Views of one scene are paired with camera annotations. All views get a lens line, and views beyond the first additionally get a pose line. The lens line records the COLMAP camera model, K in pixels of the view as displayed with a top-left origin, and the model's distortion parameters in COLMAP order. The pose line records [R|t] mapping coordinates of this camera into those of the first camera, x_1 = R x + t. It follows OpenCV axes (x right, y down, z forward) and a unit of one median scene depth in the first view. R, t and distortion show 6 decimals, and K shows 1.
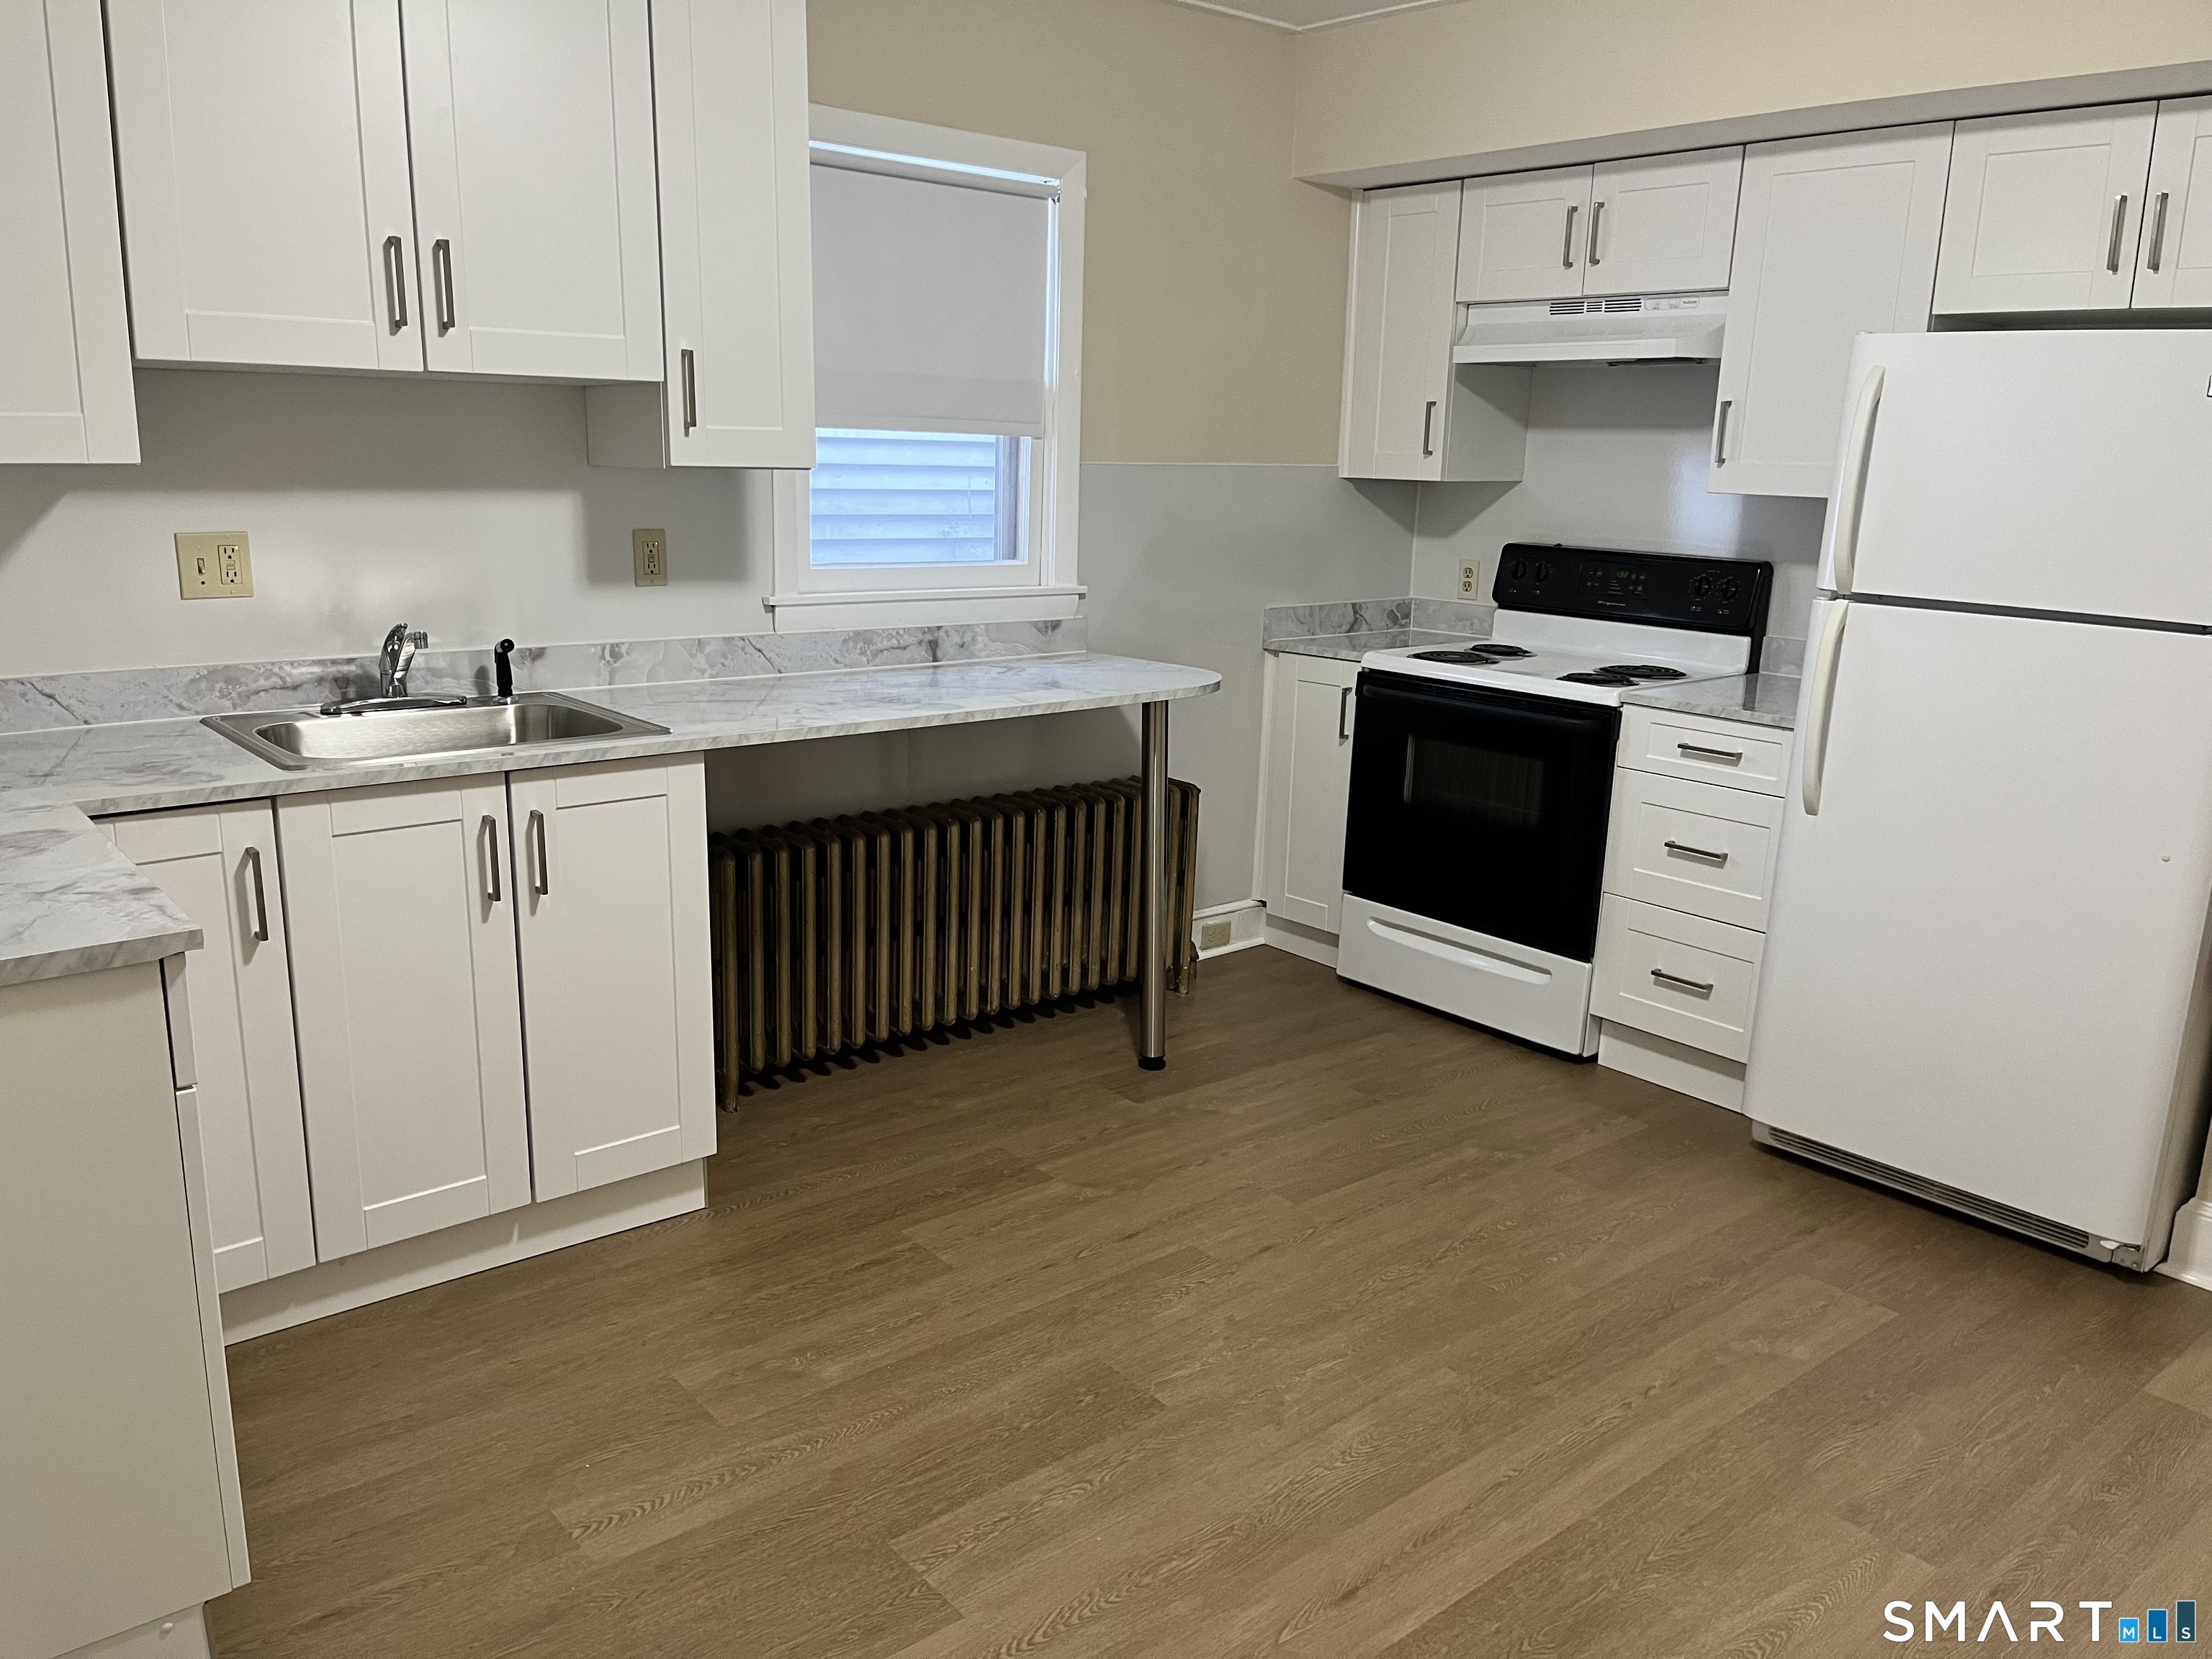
lens RADIAL K [[1660.7, 0, 1101.3], [0, 1660.7, 834.1], [0, 0, 1]] dist [0.067289, -0.095803]
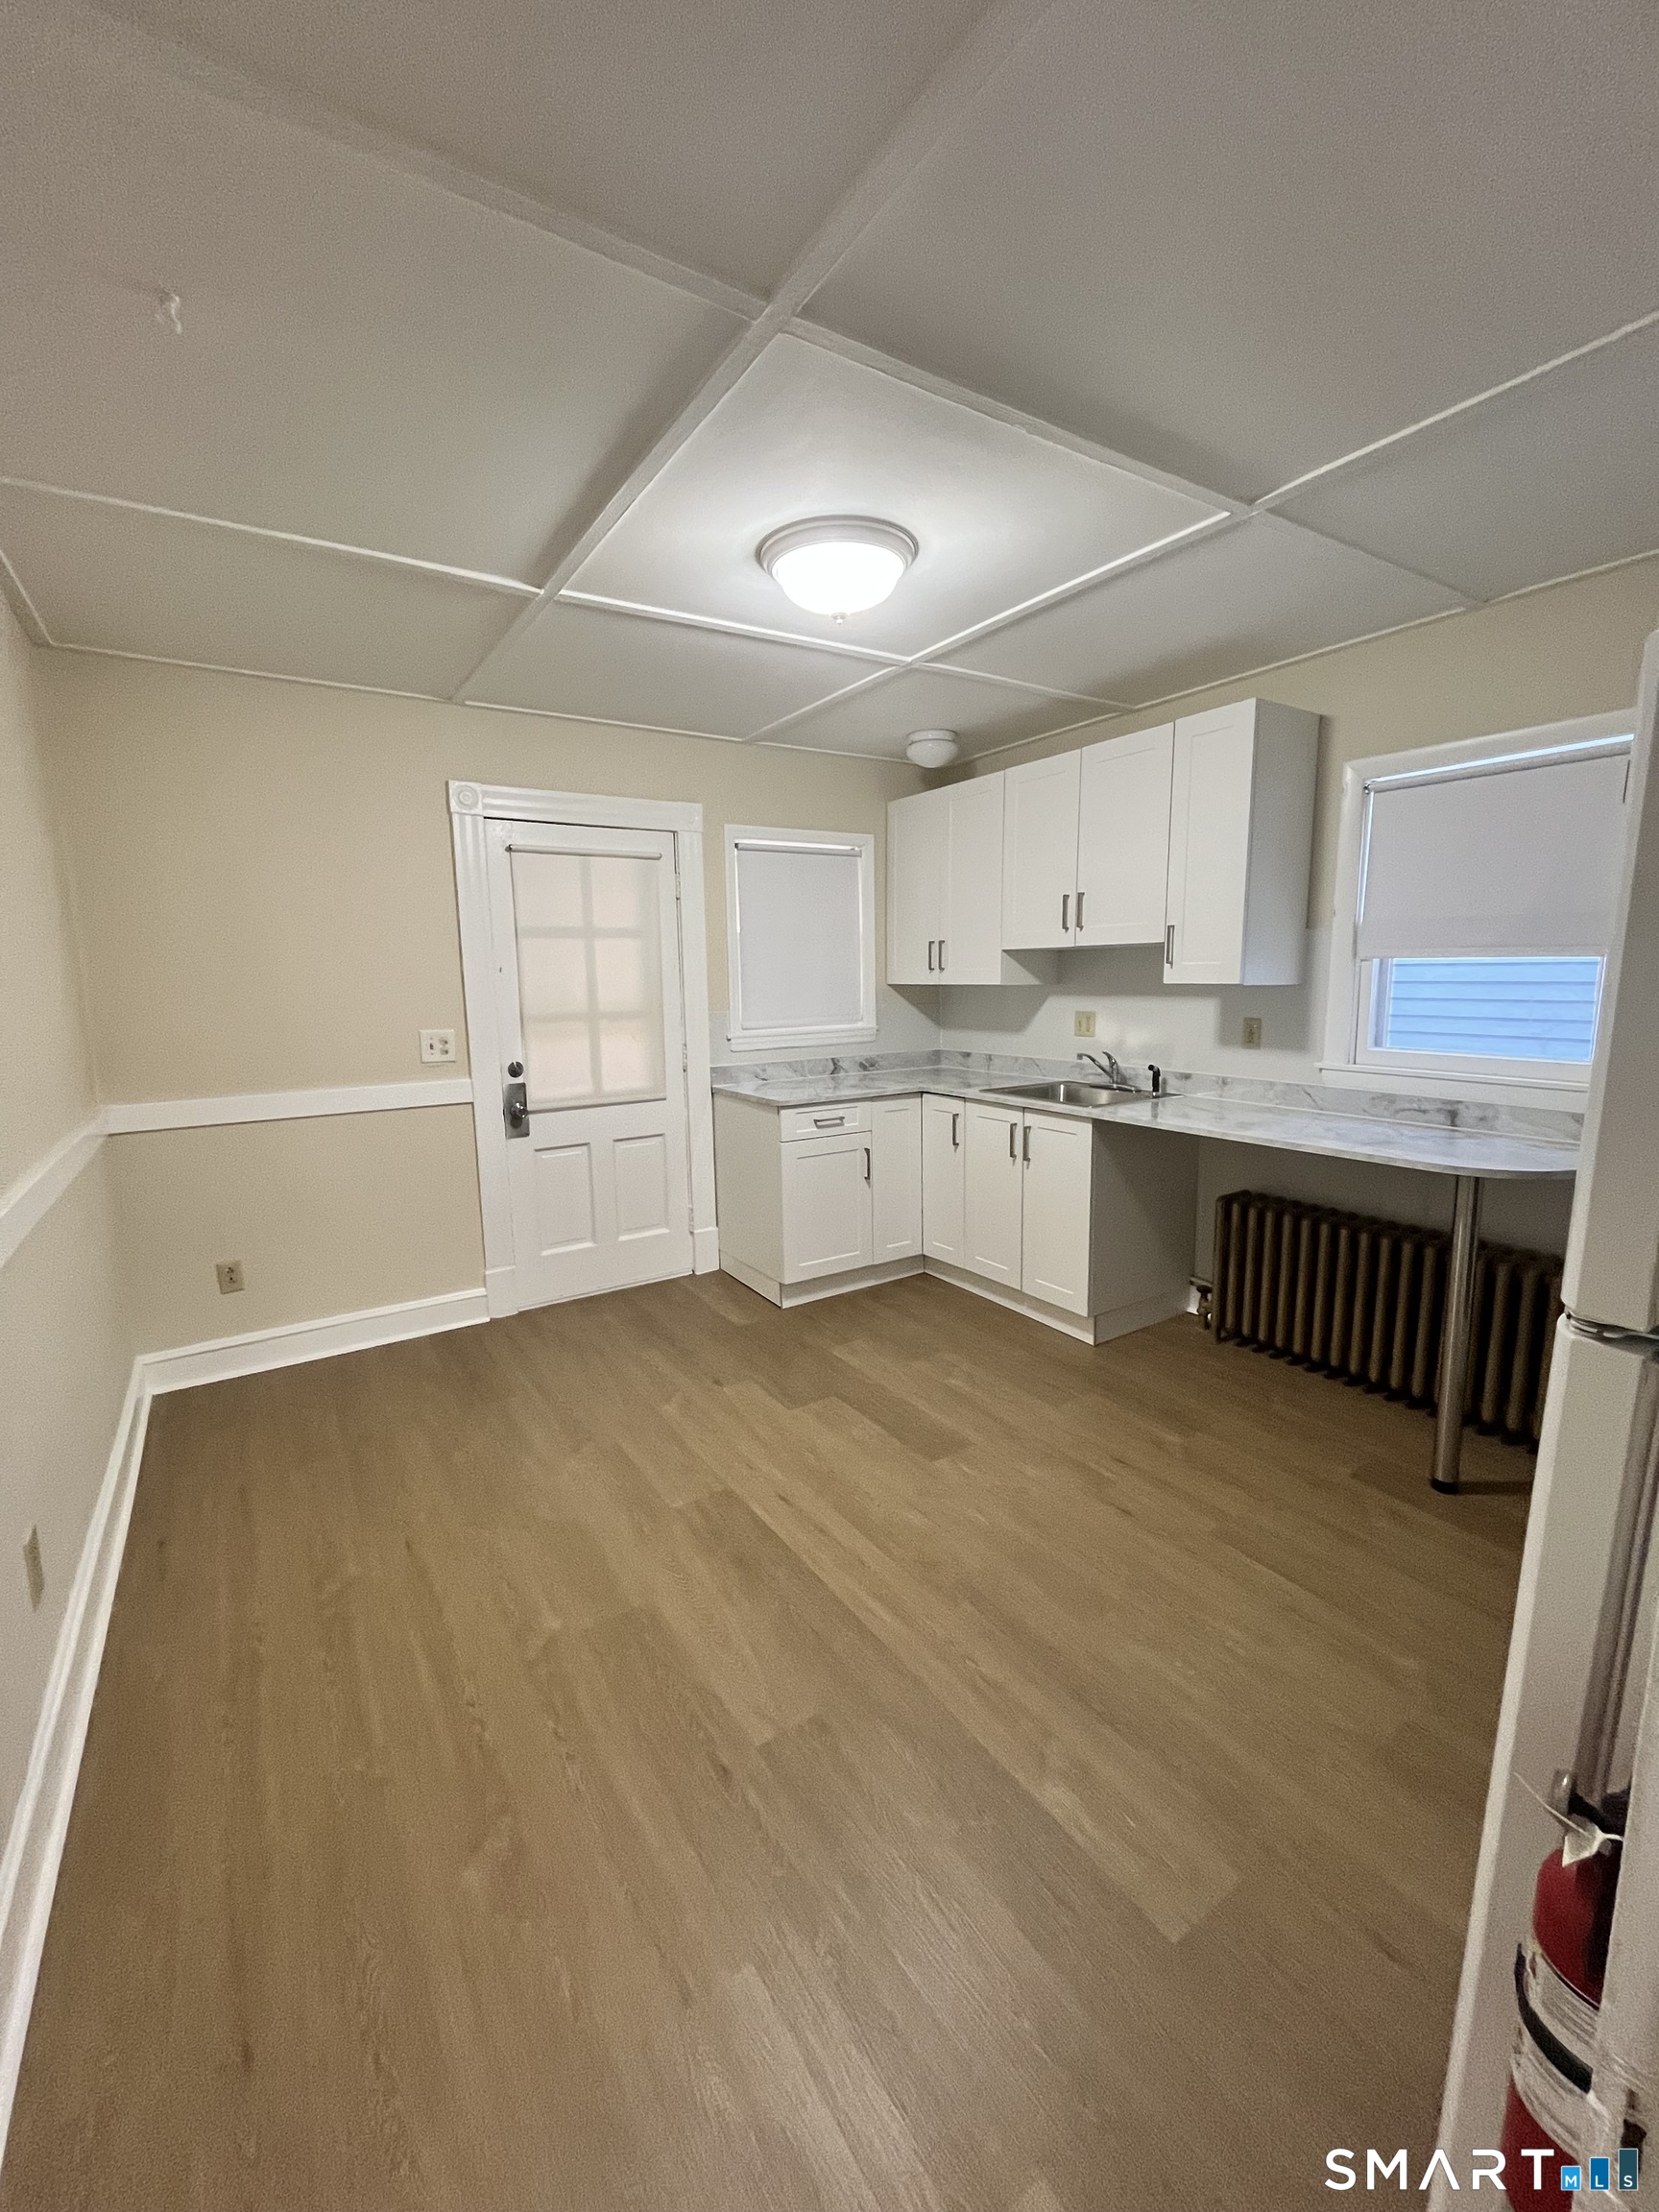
lens RADIAL K [[903.3, 0, 824.9], [0, 903.3, 1103.0], [0, 0, 1]] dist [-0.000342, 0.000008]
pose [[-0.123734, 0.119505, -0.985093, 0.789440], [-0.218497, 0.965077, 0.144522, -0.136814], [0.967961, 0.233122, -0.093302, 0.677869]]
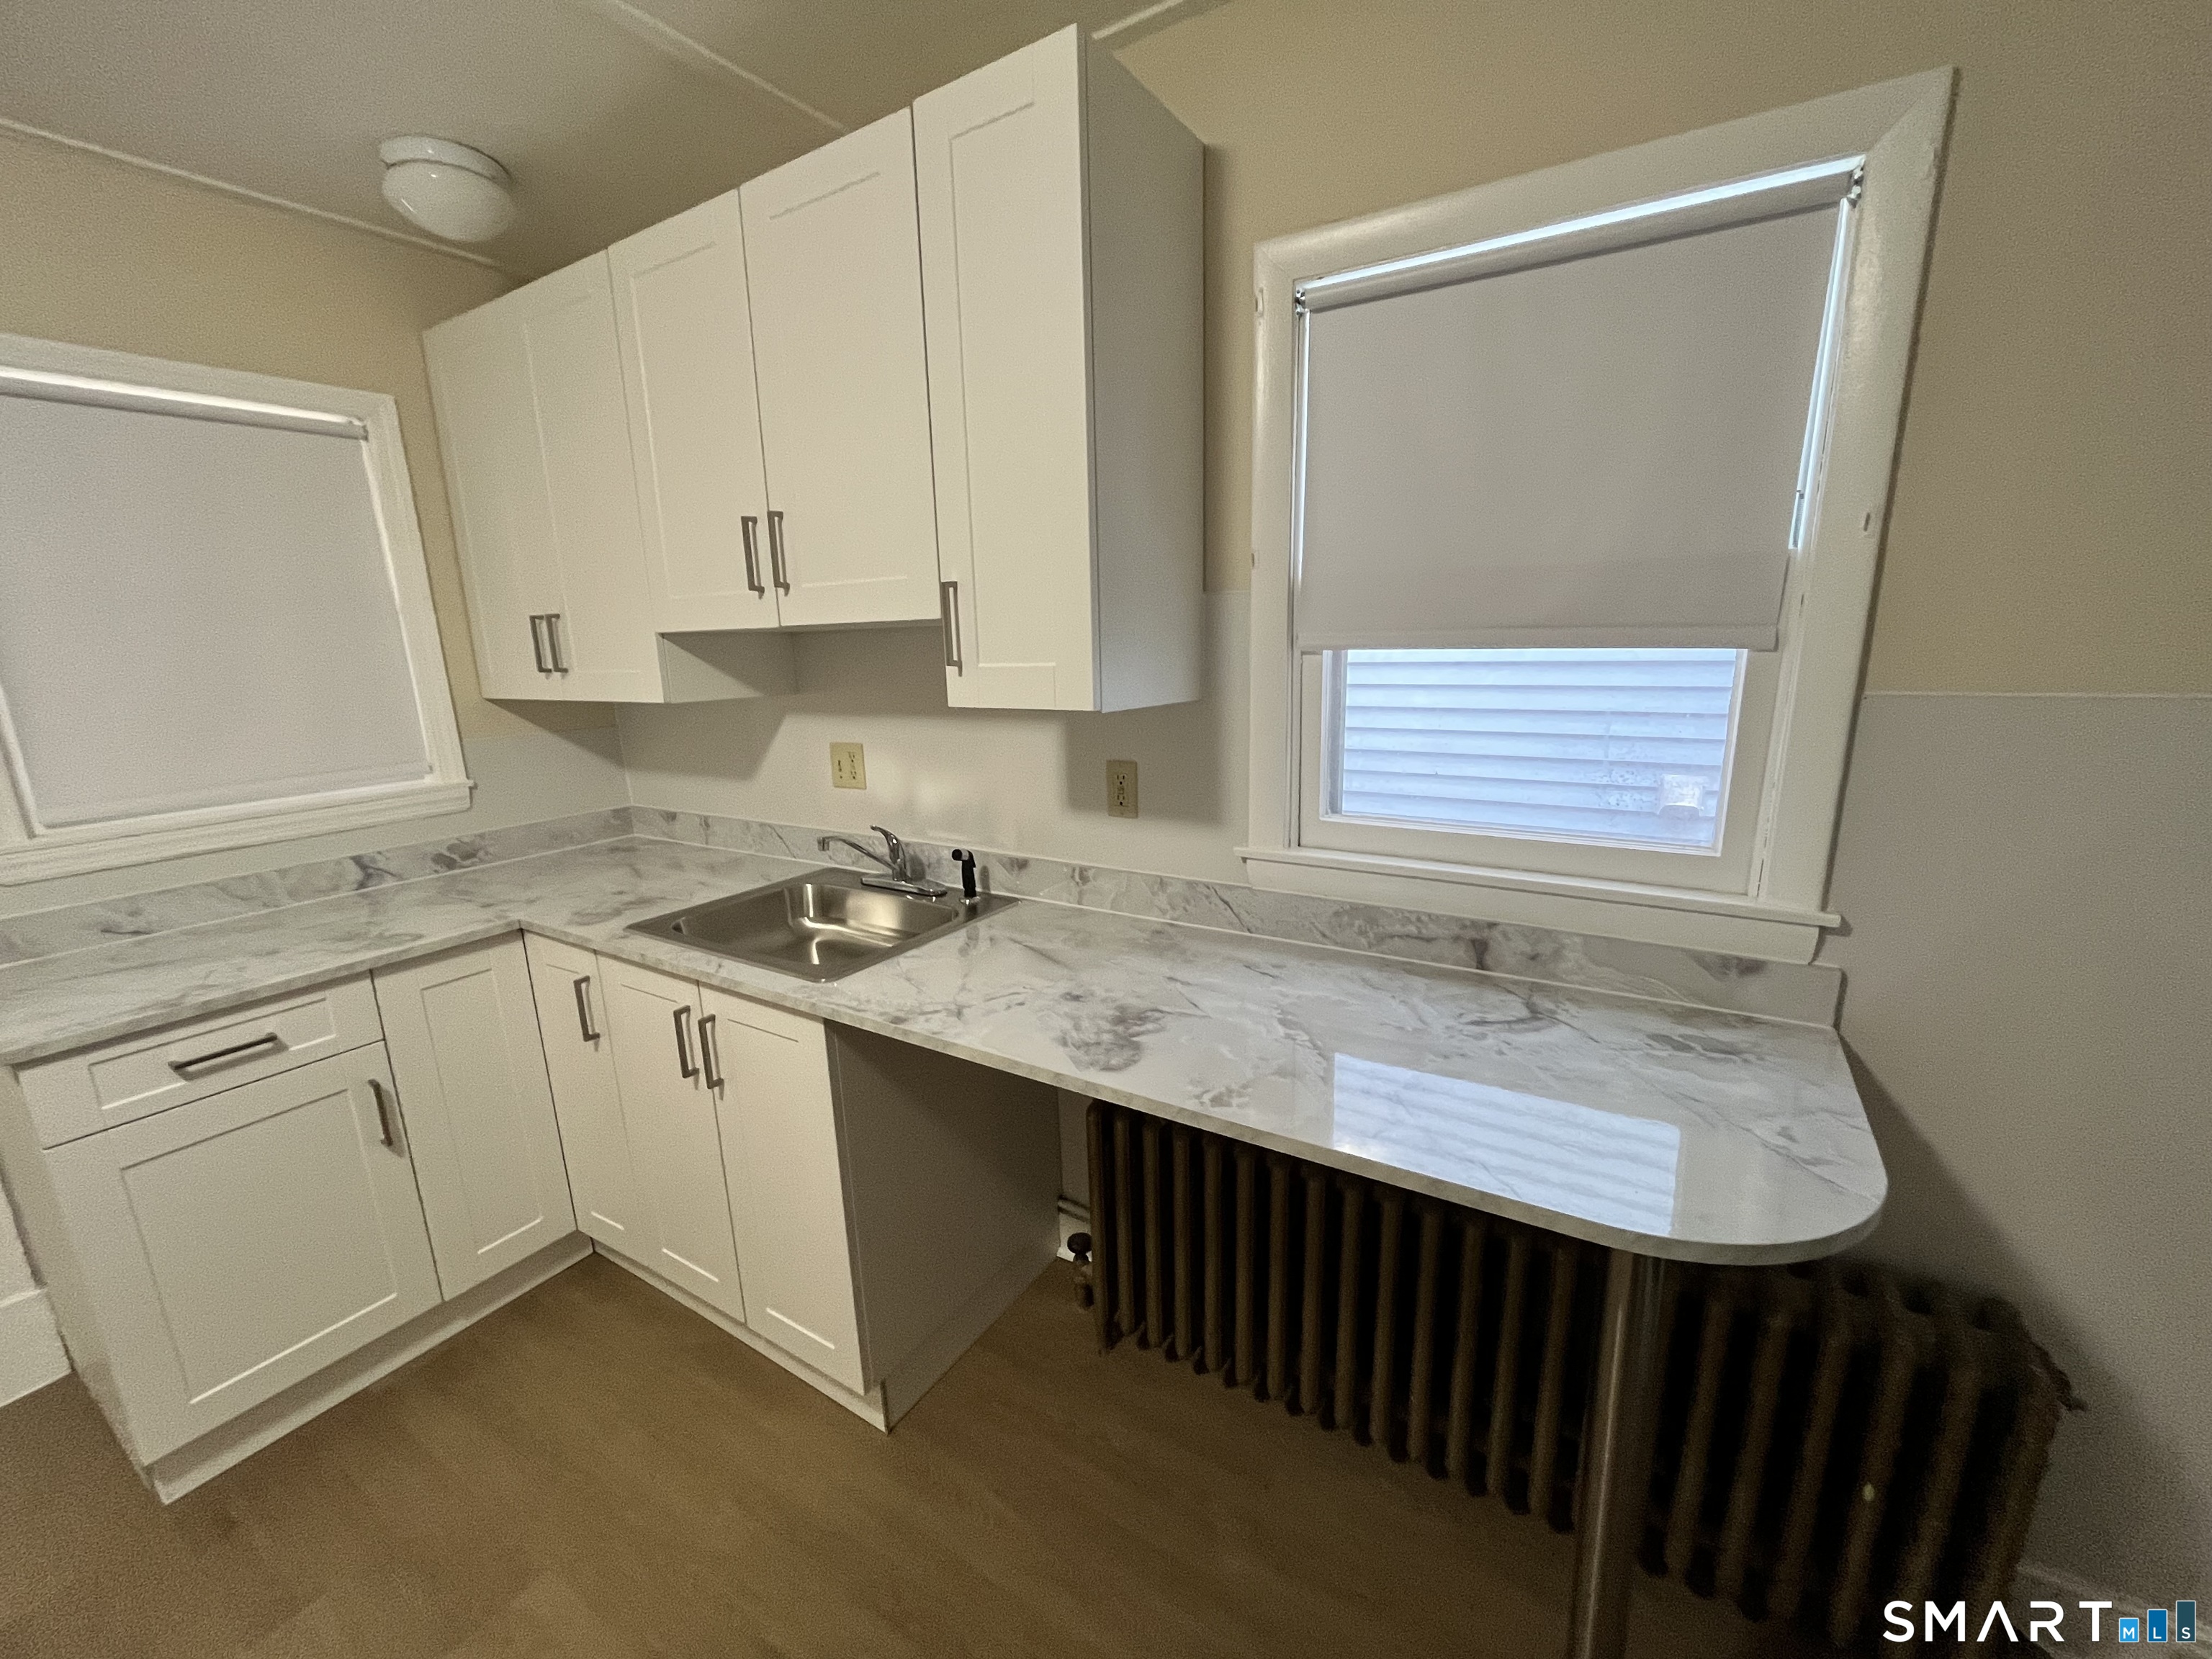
lens RADIAL K [[903.3, 0, 1103.2], [0, 903.3, 838.2], [0, 0, 1]] dist [-0.000342, 0.000008]
pose [[0.305334, 0.177542, -0.935548, 0.235969], [-0.185070, 0.974796, 0.124589, -0.207199], [0.934088, 0.135100, 0.330496, 0.840909]]
